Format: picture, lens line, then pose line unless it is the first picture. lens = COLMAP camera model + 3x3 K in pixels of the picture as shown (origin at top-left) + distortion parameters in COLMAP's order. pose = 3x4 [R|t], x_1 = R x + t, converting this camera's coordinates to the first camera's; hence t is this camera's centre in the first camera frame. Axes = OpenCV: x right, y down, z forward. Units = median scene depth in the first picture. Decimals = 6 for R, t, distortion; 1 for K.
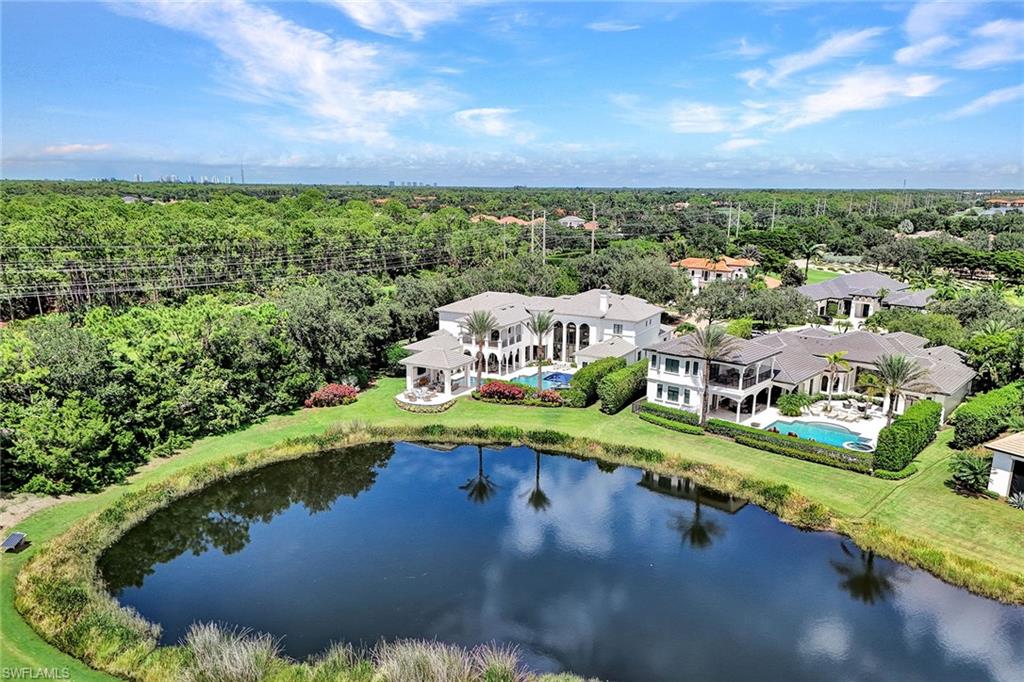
lens RADIAL K [[711.6, 0, 512.0], [0, 711.6, 341.0], [0, 0, 1]] dist [-0.000218, -0.000018]
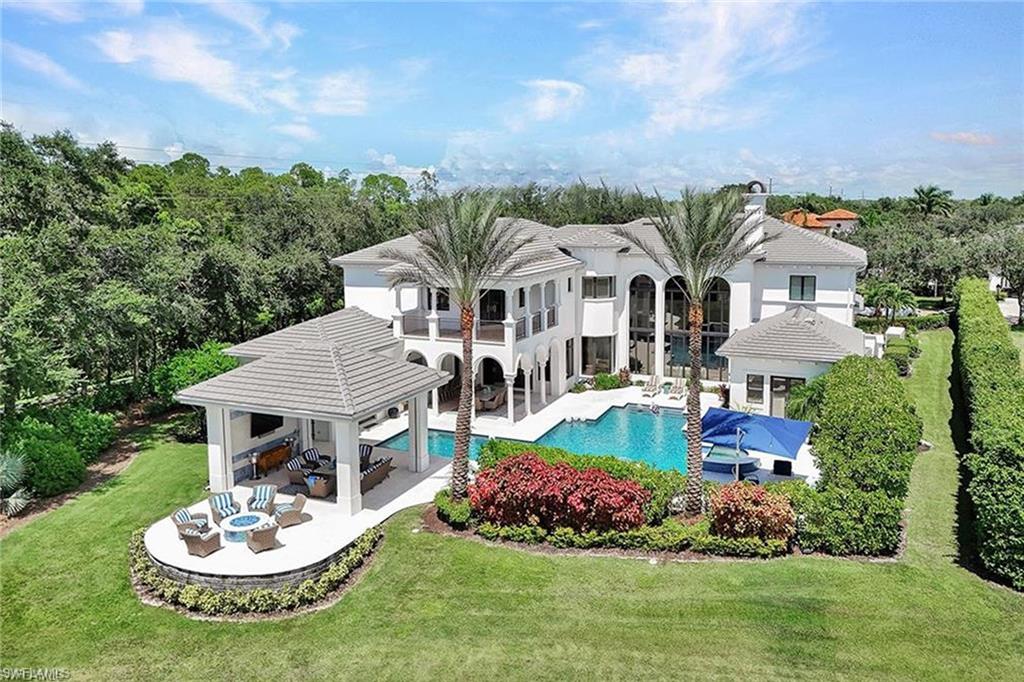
lens RADIAL K [[712.9, 0, 512.0], [0, 712.9, 341.0], [0, 0, 1]] dist [0.000477, -0.000081]
pose [[0.996804, -0.032383, 0.073034, -0.042355], [0.034162, 0.999146, -0.023234, 0.017584], [-0.072219, 0.025655, 0.997059, 0.670256]]
